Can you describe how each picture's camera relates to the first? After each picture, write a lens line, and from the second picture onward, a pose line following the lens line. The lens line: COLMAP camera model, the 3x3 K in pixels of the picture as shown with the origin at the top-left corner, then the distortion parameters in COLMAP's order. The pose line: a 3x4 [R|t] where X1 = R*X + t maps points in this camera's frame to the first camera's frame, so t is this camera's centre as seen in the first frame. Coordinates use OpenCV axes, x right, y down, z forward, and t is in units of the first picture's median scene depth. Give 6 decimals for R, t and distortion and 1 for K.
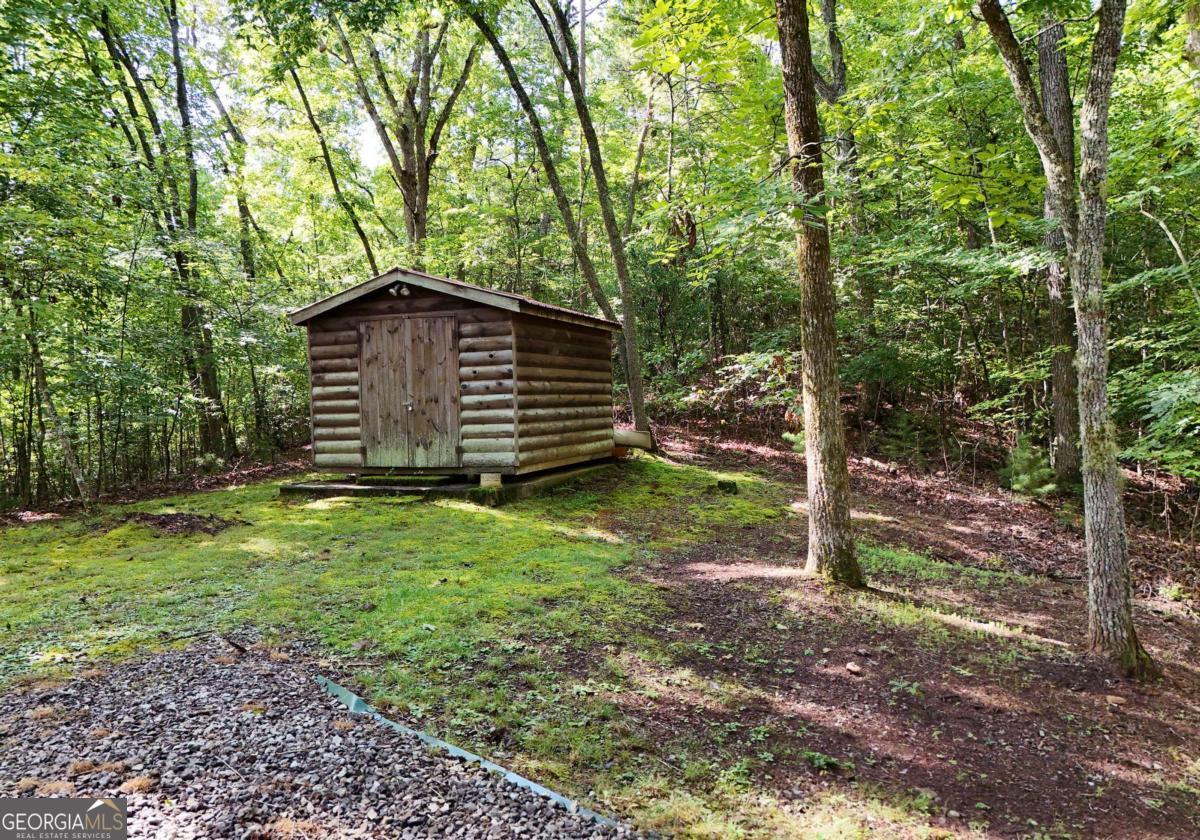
lens RADIAL K [[899.5, 0, 602.4], [0, 899.5, 413.1], [0, 0, 1]] dist [0.065752, -0.004930]
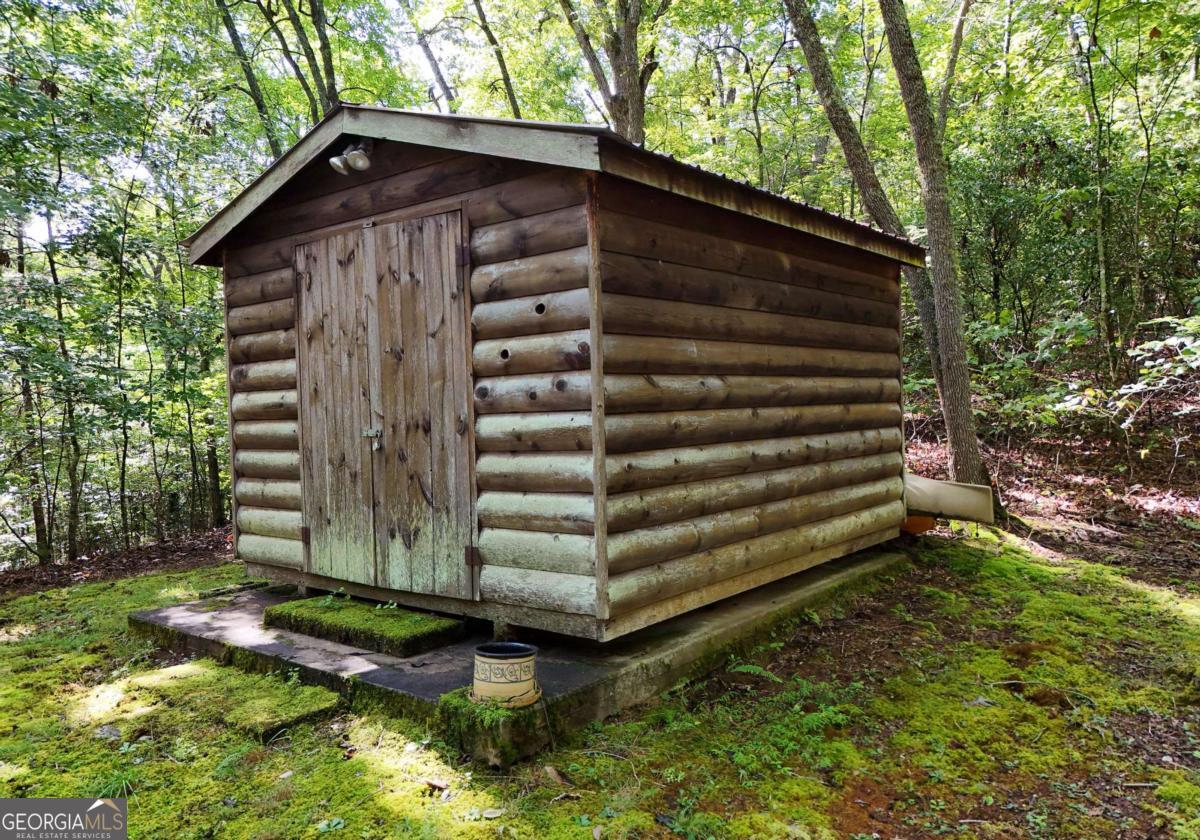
lens RADIAL K [[899.5, 0, 602.4], [0, 899.5, 413.1], [0, 0, 1]] dist [0.065752, -0.004930]
pose [[0.949124, 0.001821, -0.314899, 0.015033], [-0.000416, 0.999990, 0.004530, -0.021552], [0.314904, -0.004168, 0.949114, 0.628593]]
